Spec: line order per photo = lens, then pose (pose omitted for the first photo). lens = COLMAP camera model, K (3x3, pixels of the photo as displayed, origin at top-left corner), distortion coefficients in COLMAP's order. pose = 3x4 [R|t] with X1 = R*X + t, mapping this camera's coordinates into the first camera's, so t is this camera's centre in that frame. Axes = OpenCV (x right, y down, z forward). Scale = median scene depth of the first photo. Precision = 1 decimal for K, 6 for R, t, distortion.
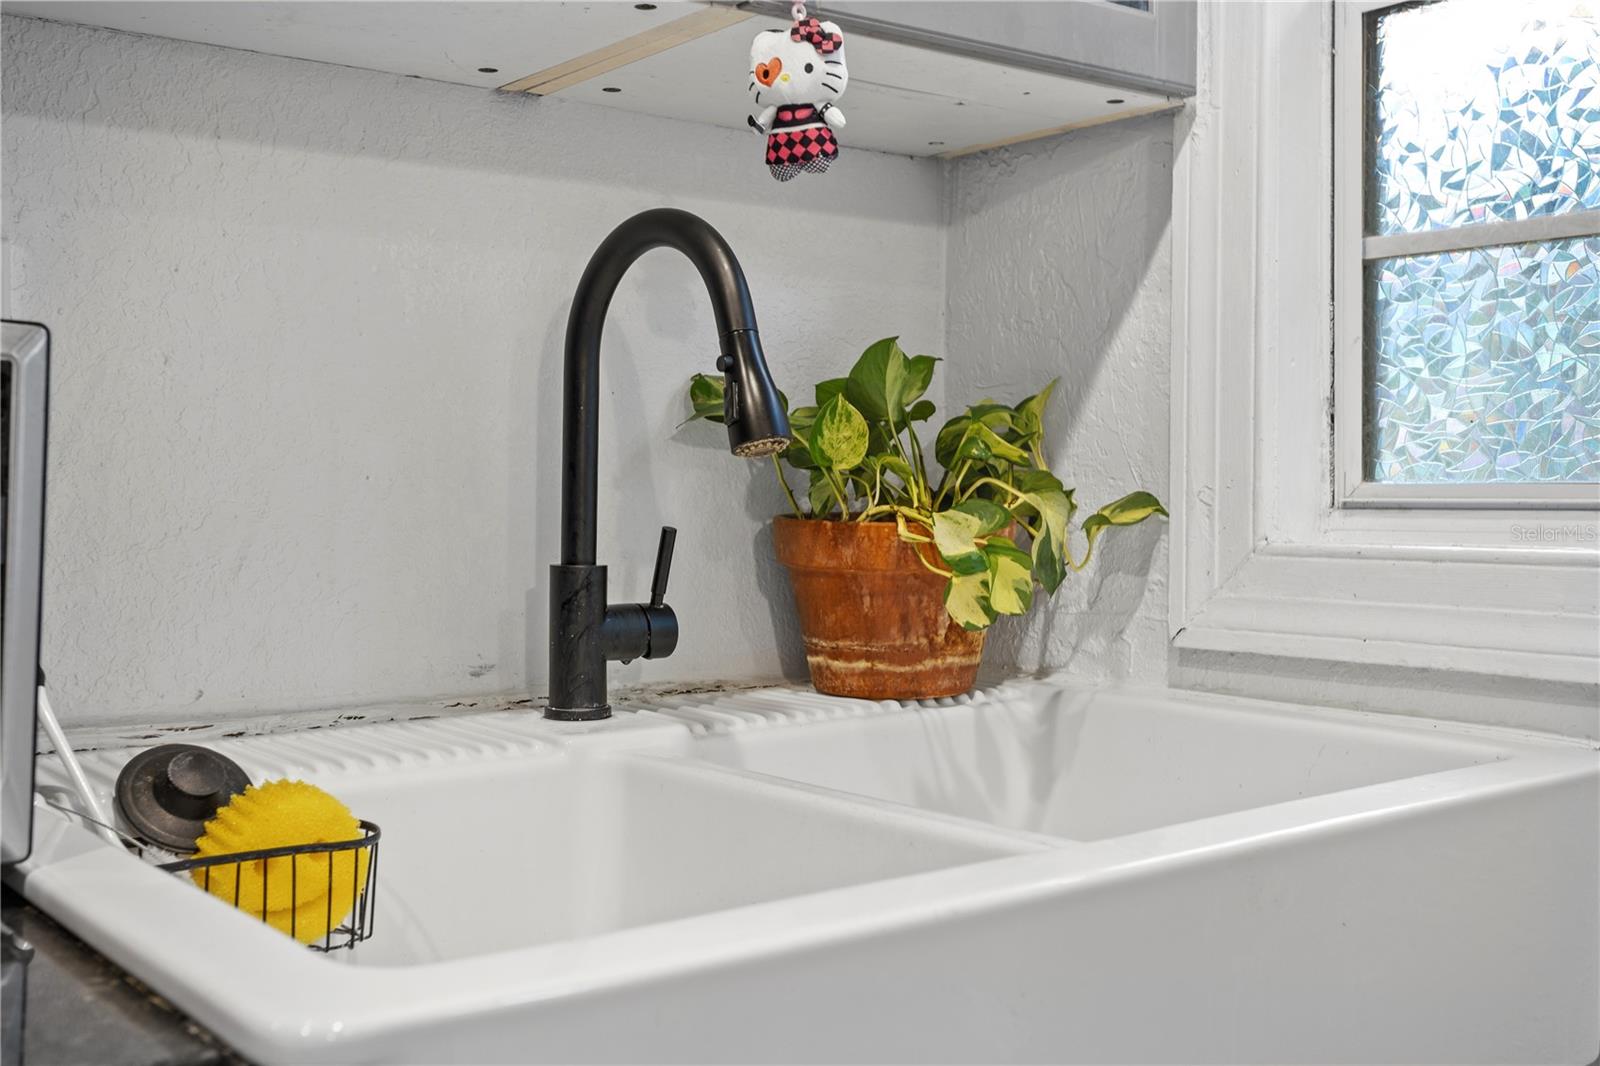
lens RADIAL K [[1696.2, 0, 811.2], [0, 1696.2, 520.5], [0, 0, 1]] dist [-0.012813, 0.000000]
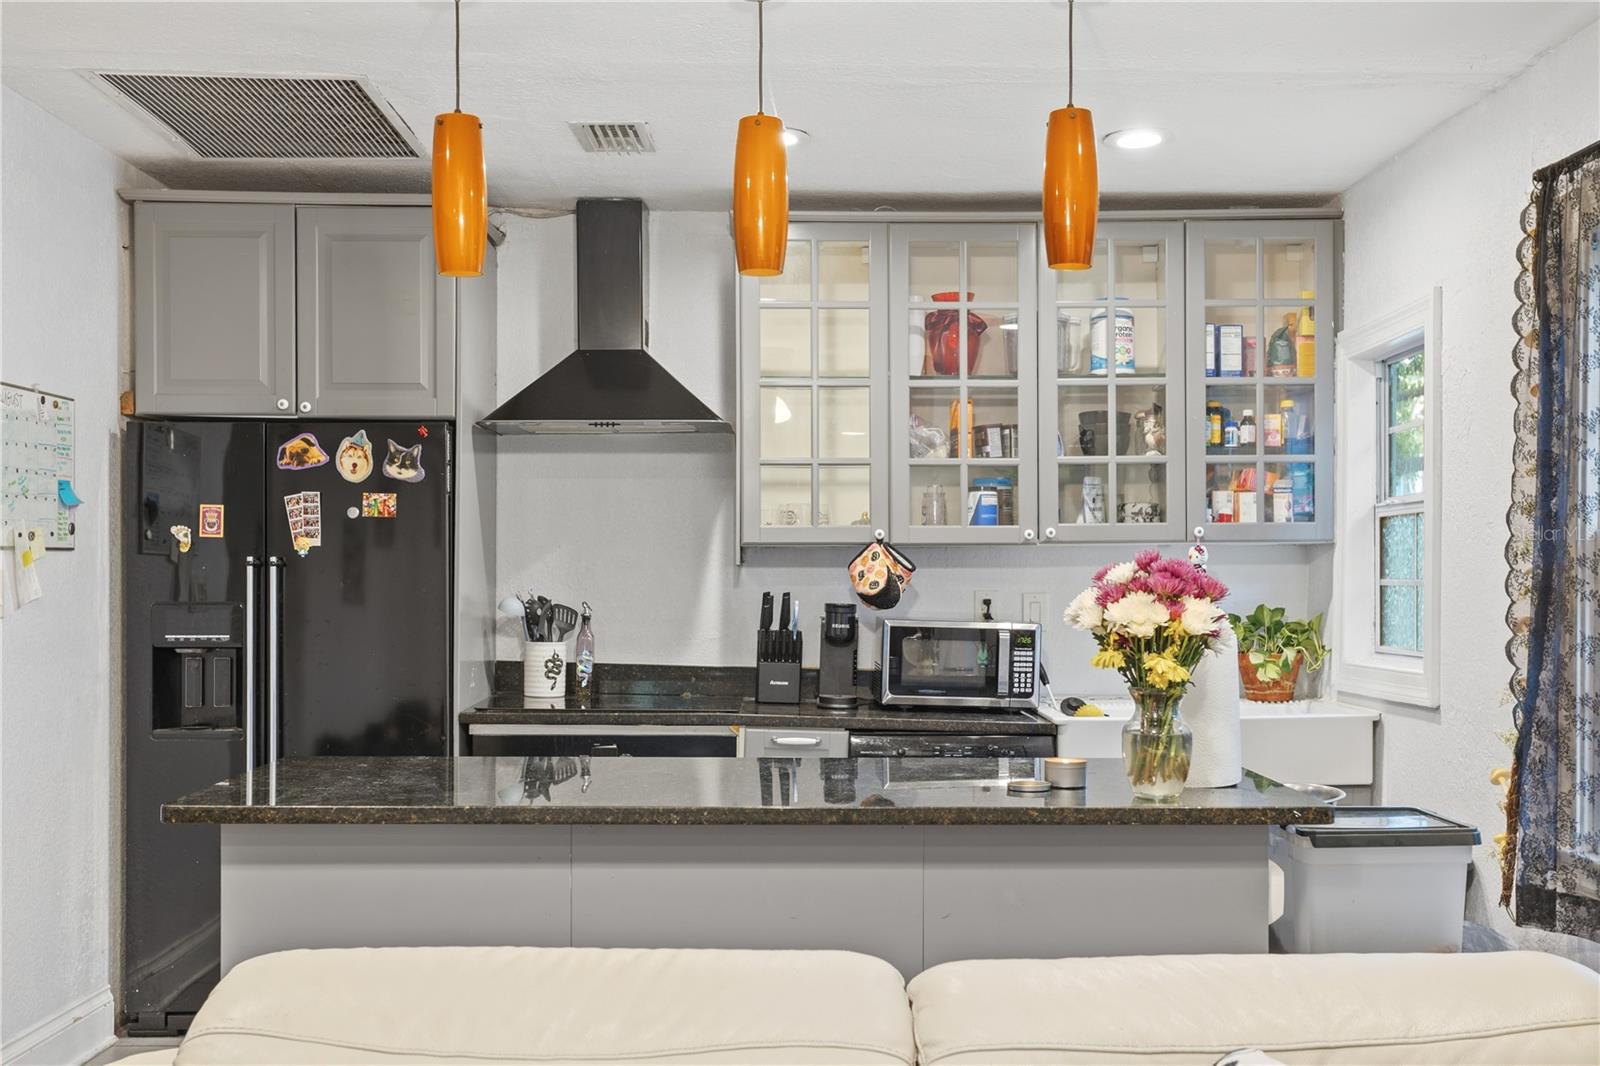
lens RADIAL K [[1735.1, 0, 784.5], [0, 1735.1, 546.7], [0, 0, 1]] dist [-0.017765, 0.000000]
pose [[0.781931, -0.018646, -0.623086, 1.646736], [-0.003698, 0.999396, -0.034548, -0.102274], [0.623353, 0.029318, 0.781390, -2.710531]]
